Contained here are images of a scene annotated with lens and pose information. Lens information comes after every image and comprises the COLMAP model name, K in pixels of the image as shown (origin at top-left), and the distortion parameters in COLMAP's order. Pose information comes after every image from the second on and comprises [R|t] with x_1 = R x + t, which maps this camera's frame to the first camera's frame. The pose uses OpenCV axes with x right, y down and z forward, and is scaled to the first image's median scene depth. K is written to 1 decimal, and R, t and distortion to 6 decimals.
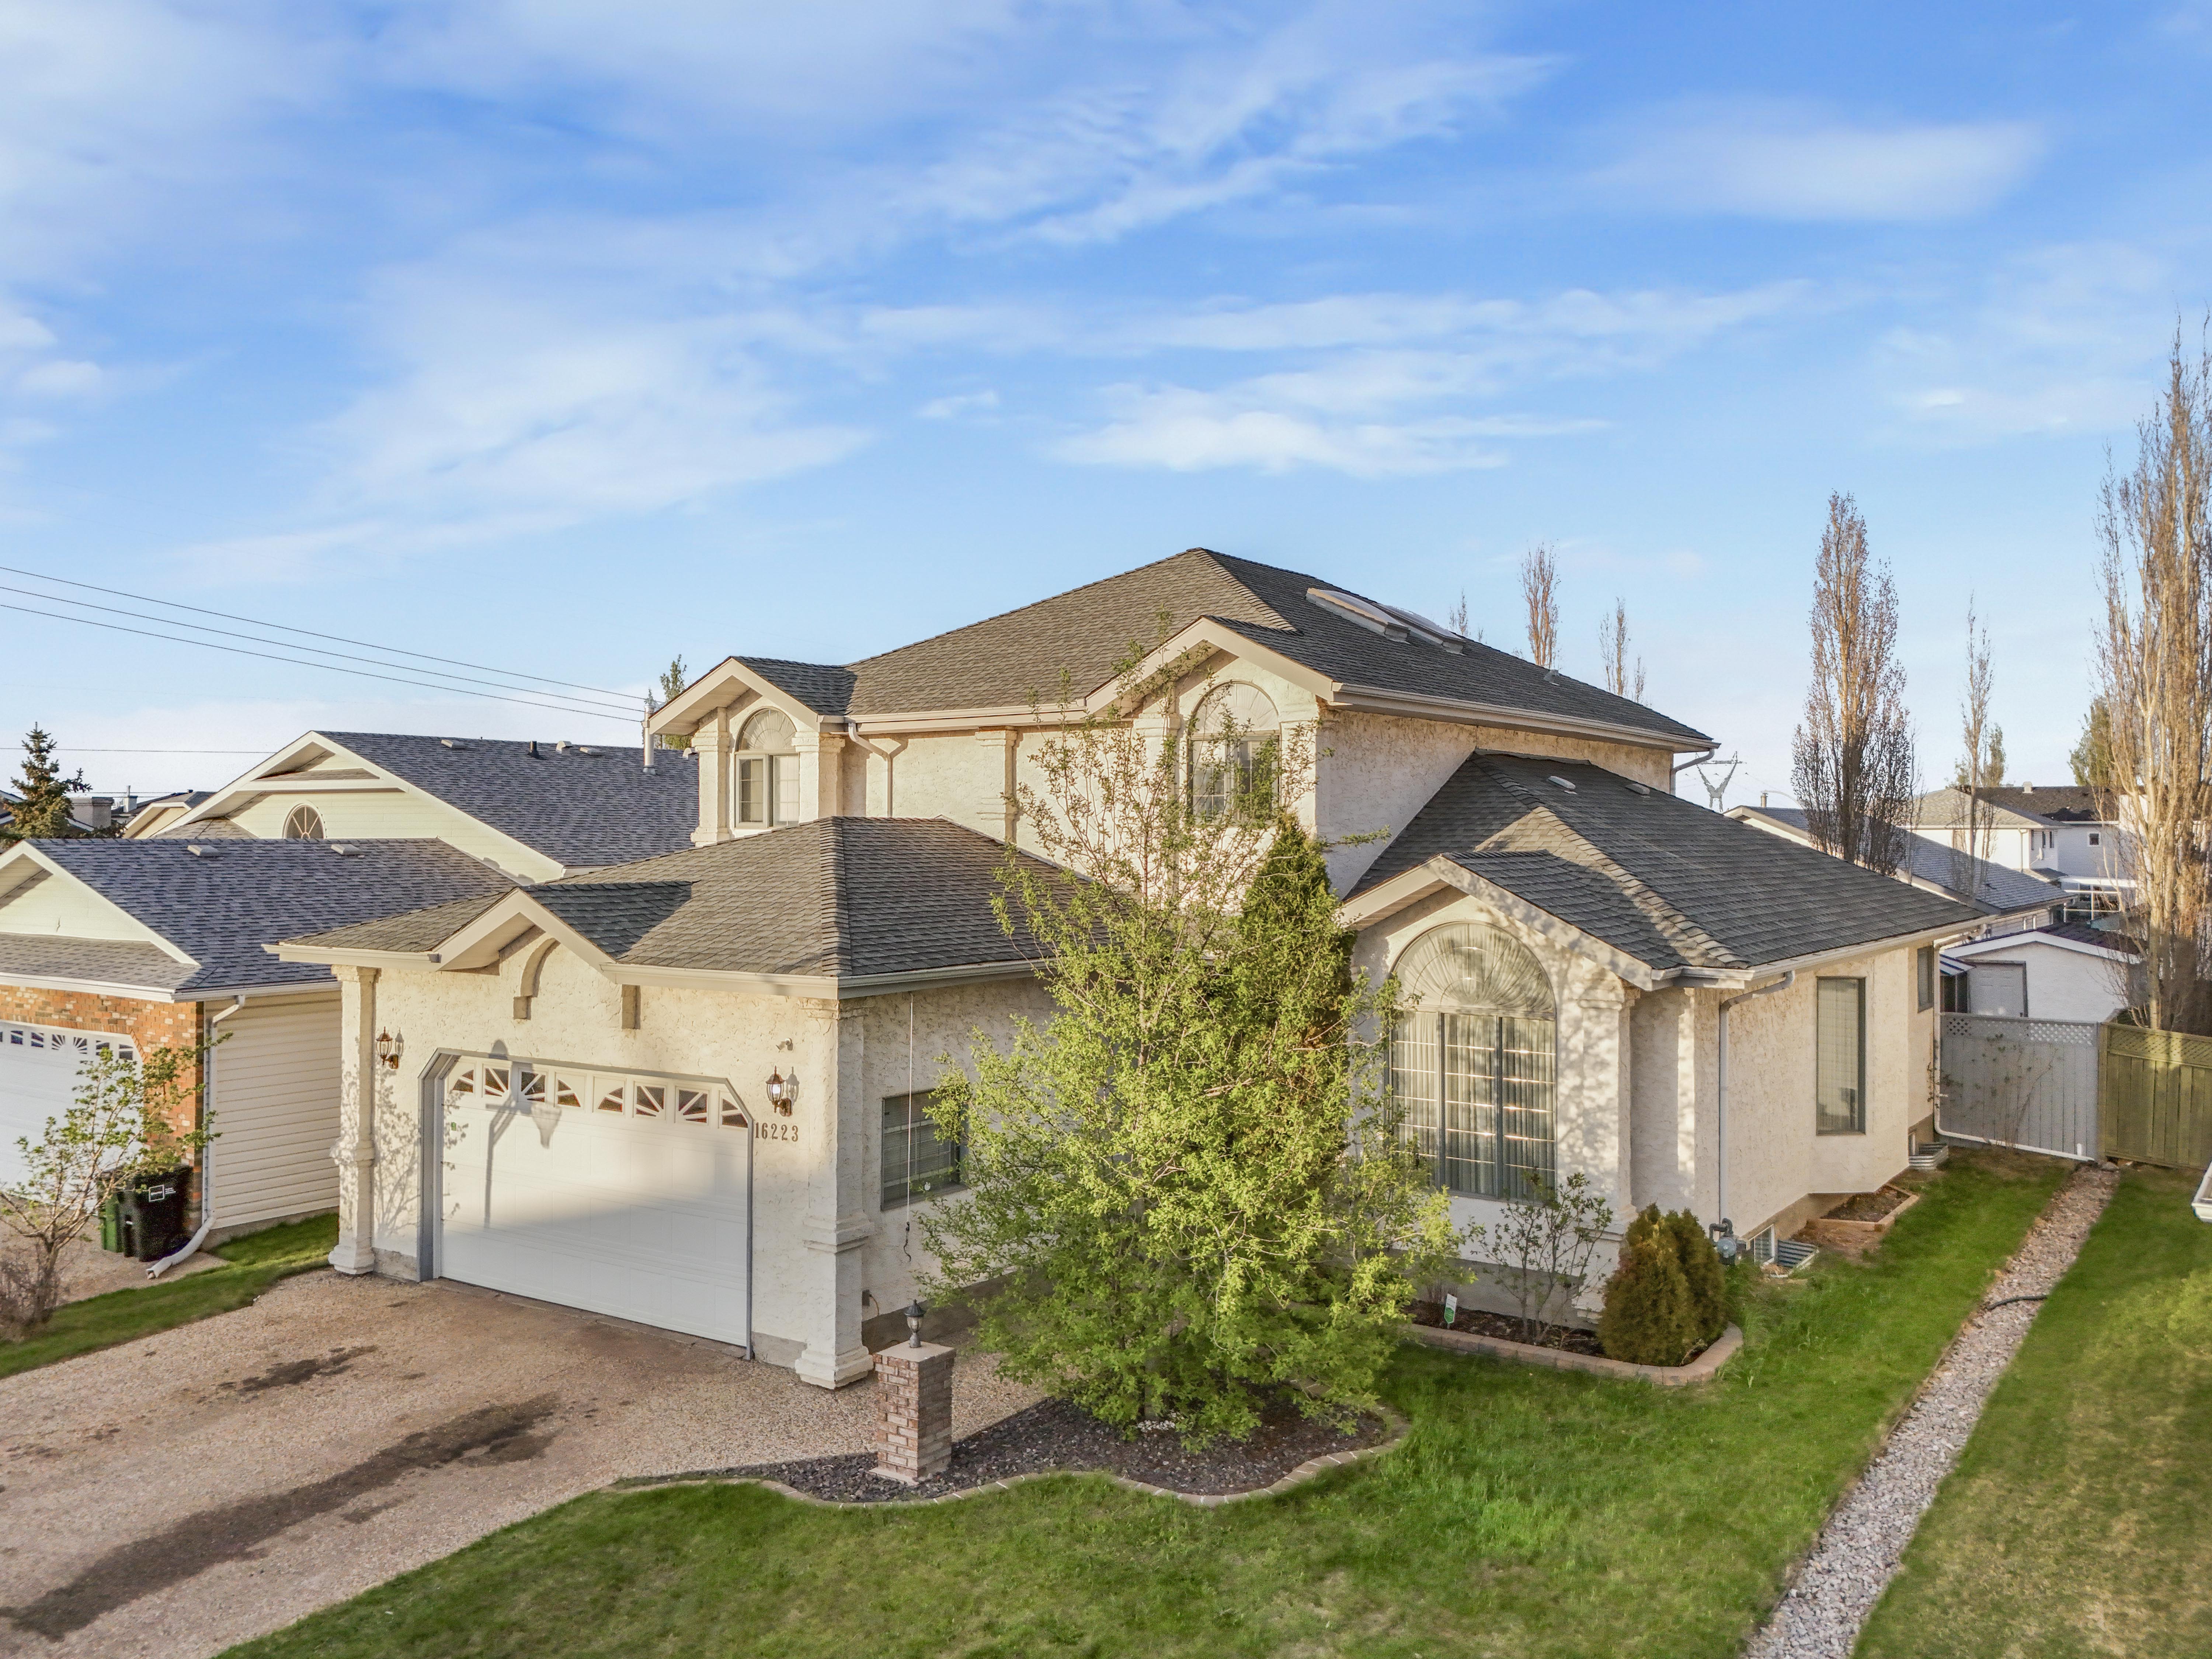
lens RADIAL K [[1675.5, 0, 1106.0], [0, 1675.5, 788.1], [0, 0, 1]] dist [0.029852, -0.000261]
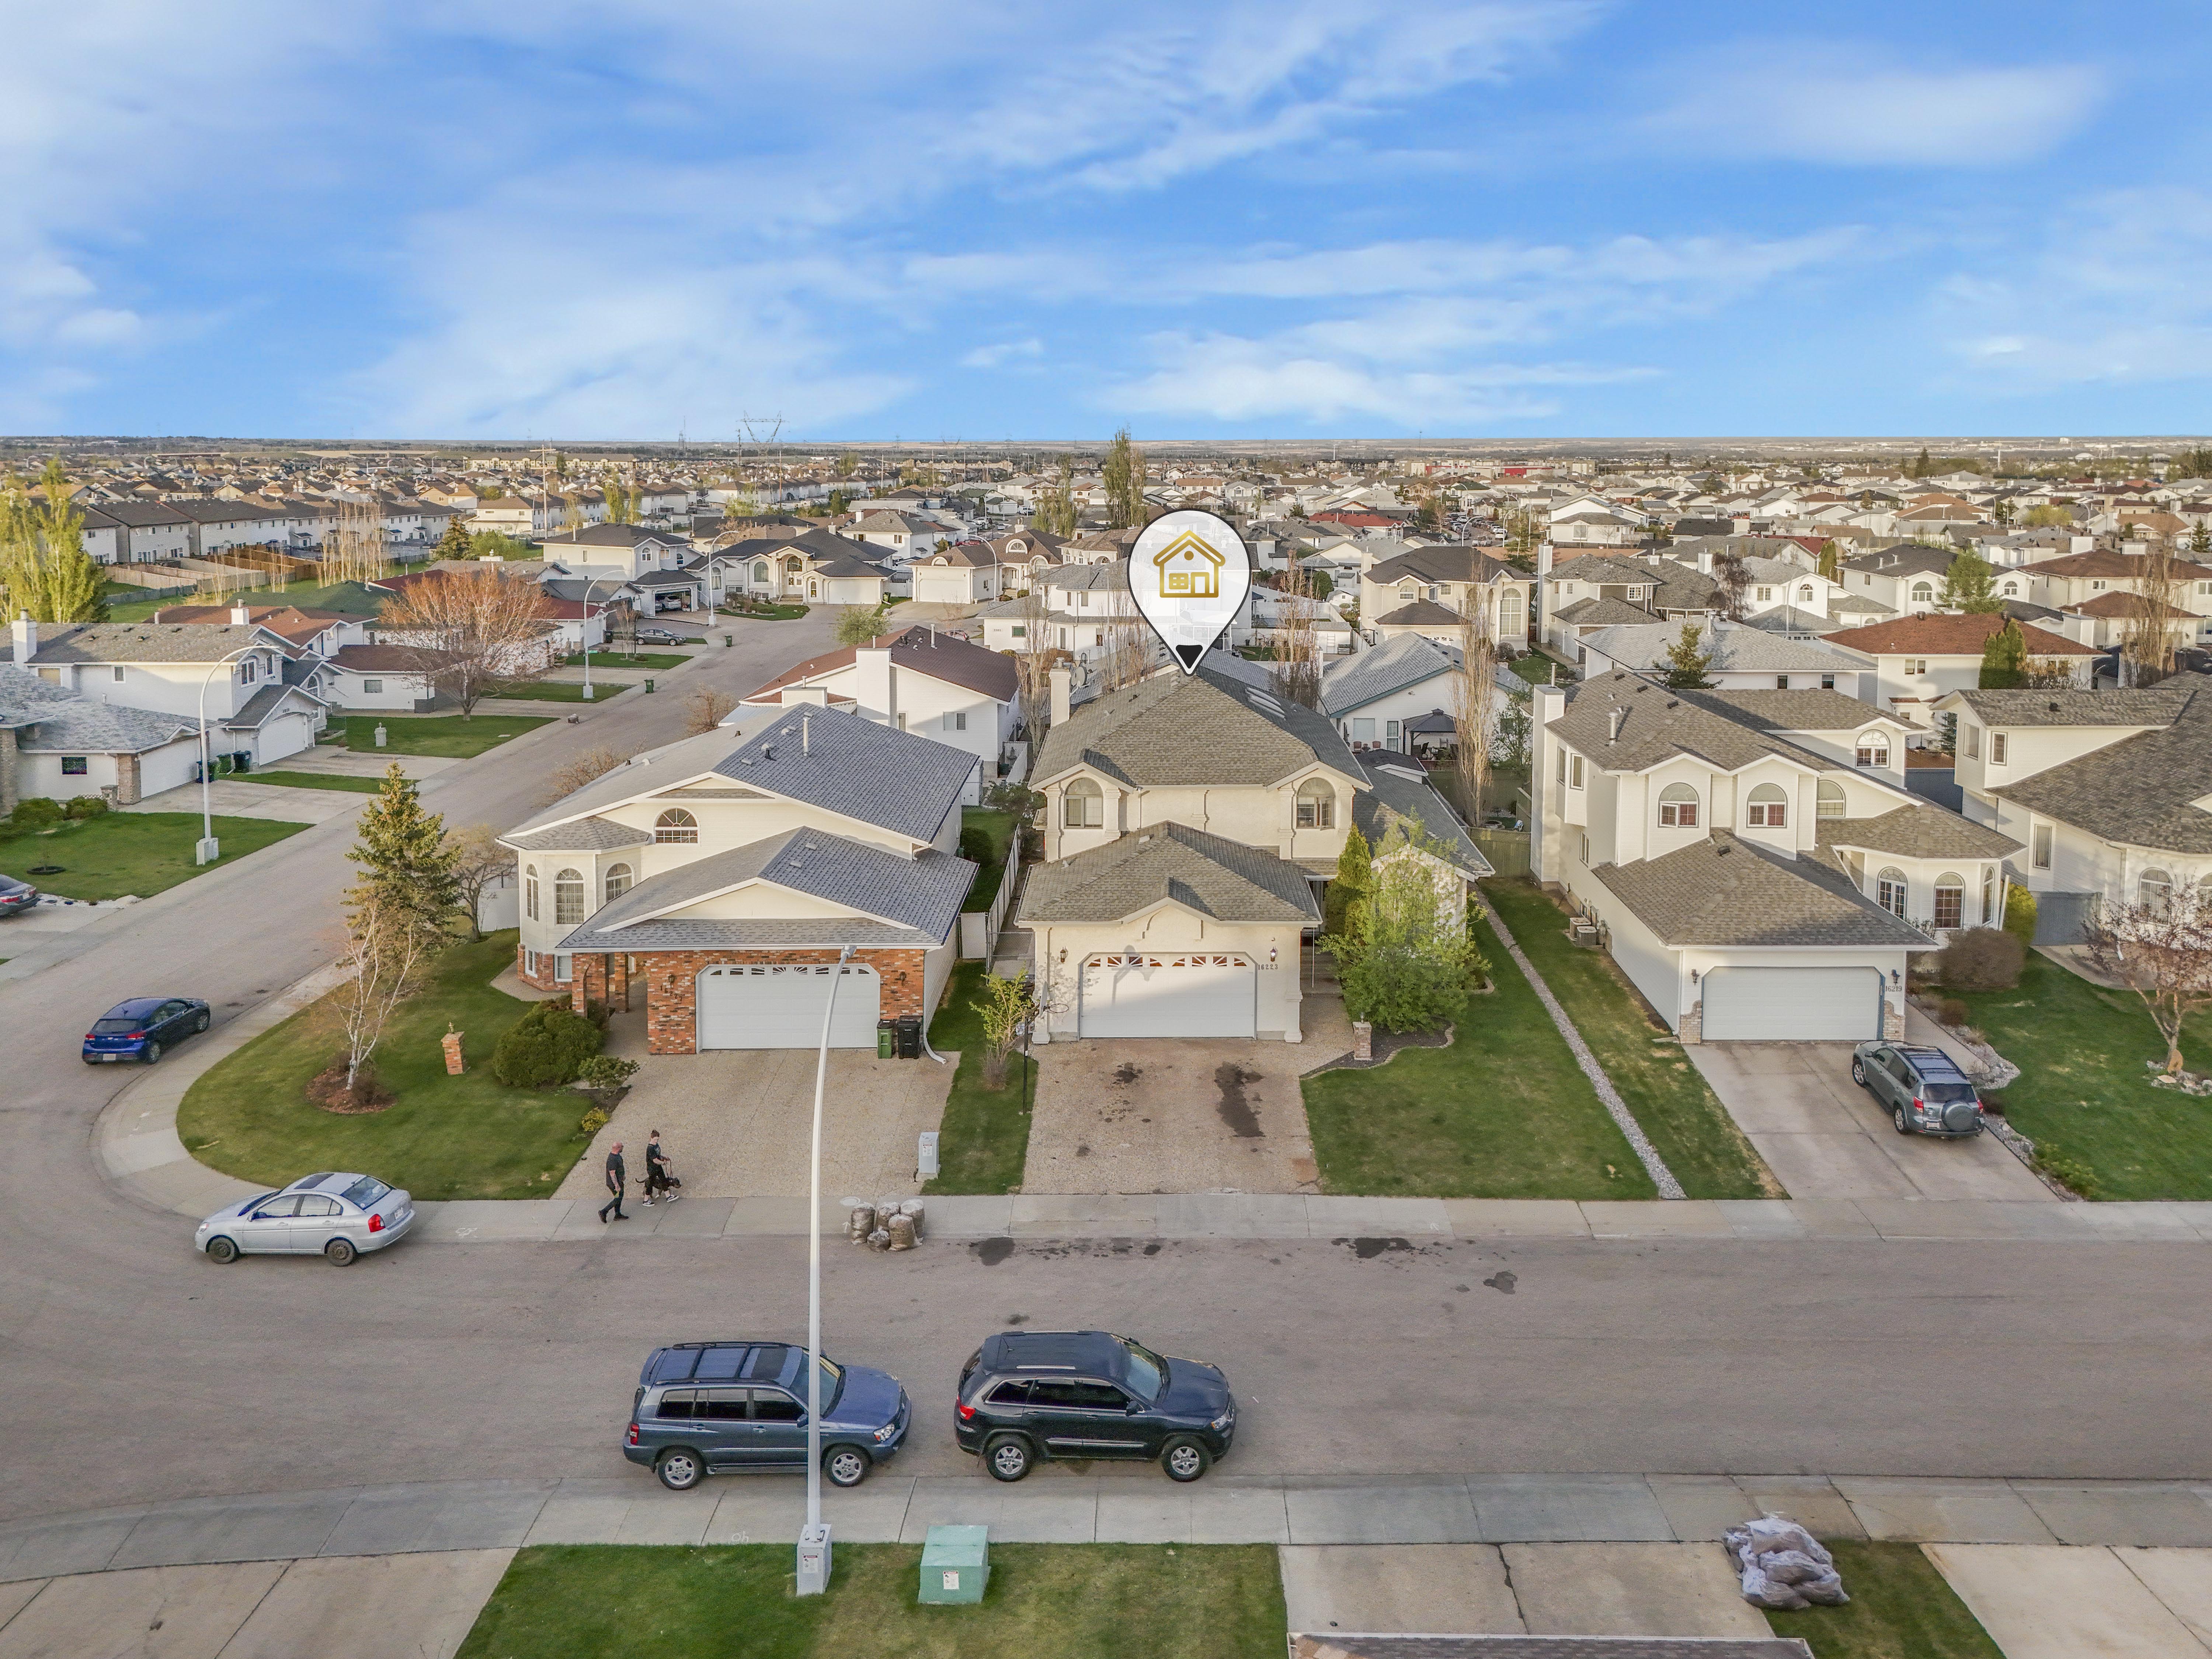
lens RADIAL K [[1604.7, 0, 1117.4], [0, 1604.7, 545.2], [0, 0, 1]] dist [0.056733, -0.030117]
pose [[0.835293, -0.034118, 0.548745, -1.911498], [-0.007815, 0.997235, 0.073900, -0.740404], [-0.549749, -0.066017, 0.832717, -1.196439]]
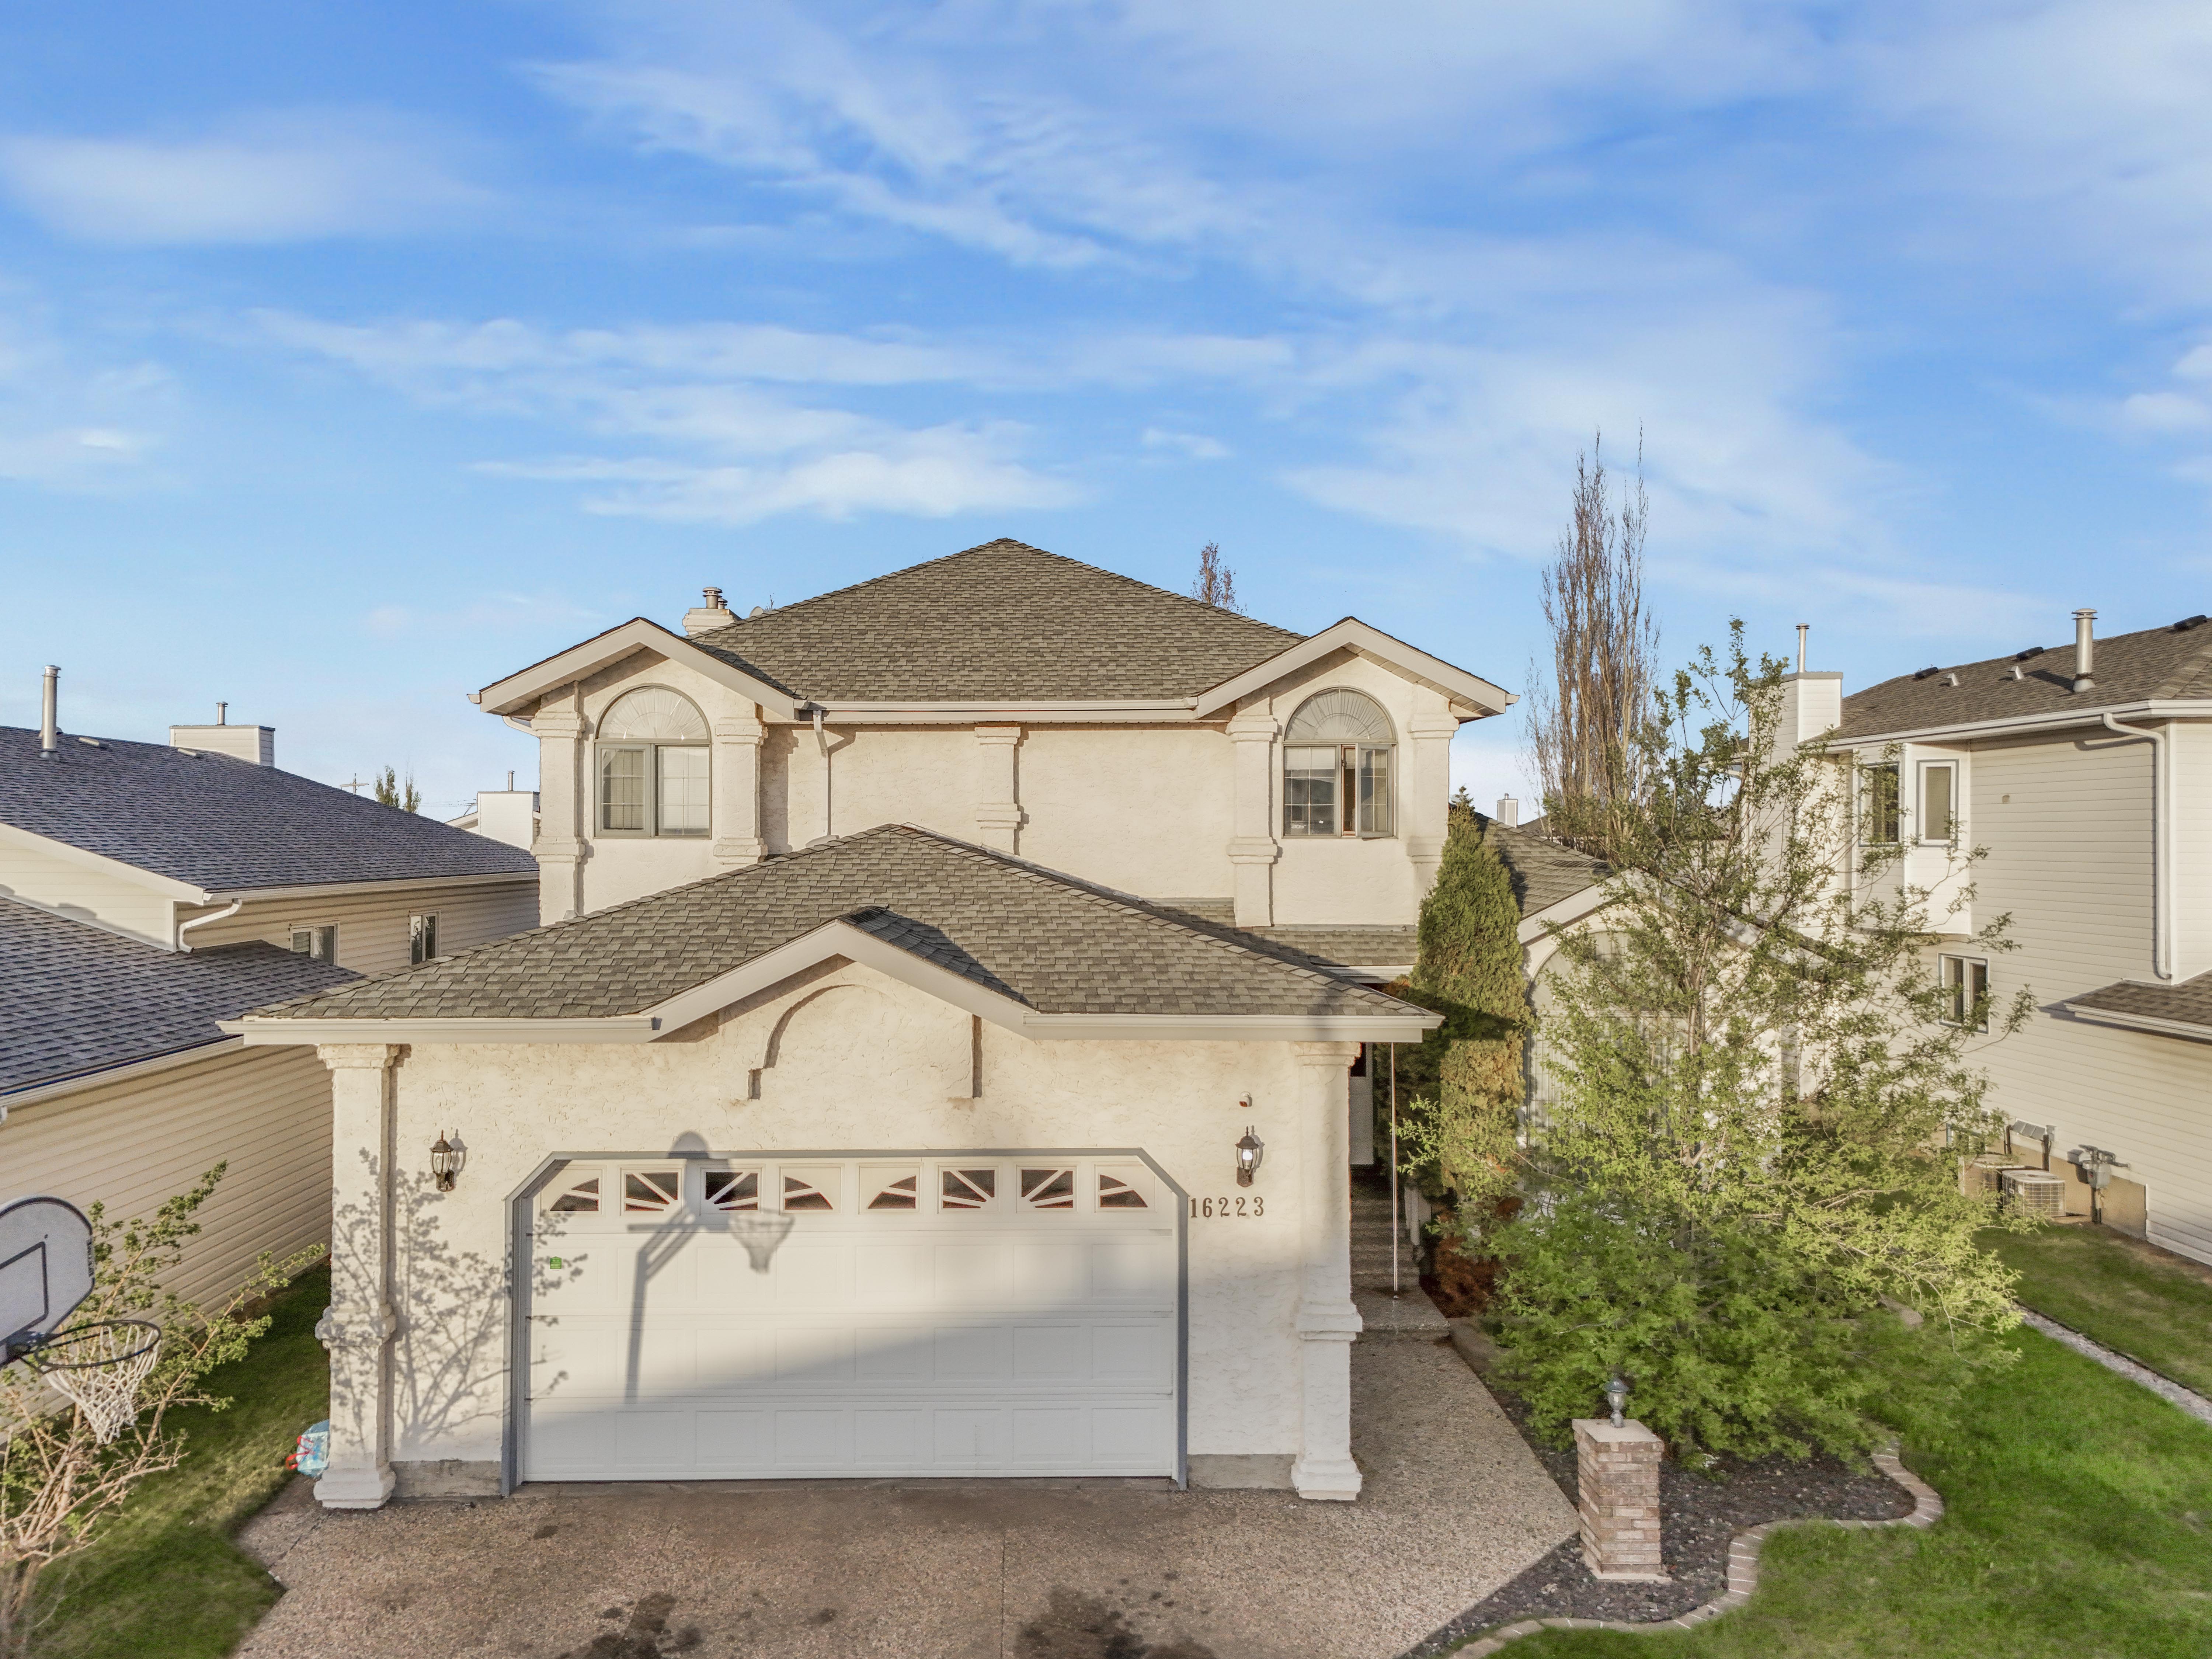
lens RADIAL K [[1632.2, 0, 1017.7], [0, 1632.2, 833.3], [0, 0, 1]] dist [0.043567, -0.004034]
pose [[0.828849, 0.003490, 0.559462, -0.686130], [-0.013521, 0.999813, 0.013794, 0.012073], [-0.559310, -0.018998, 0.828741, 0.372973]]
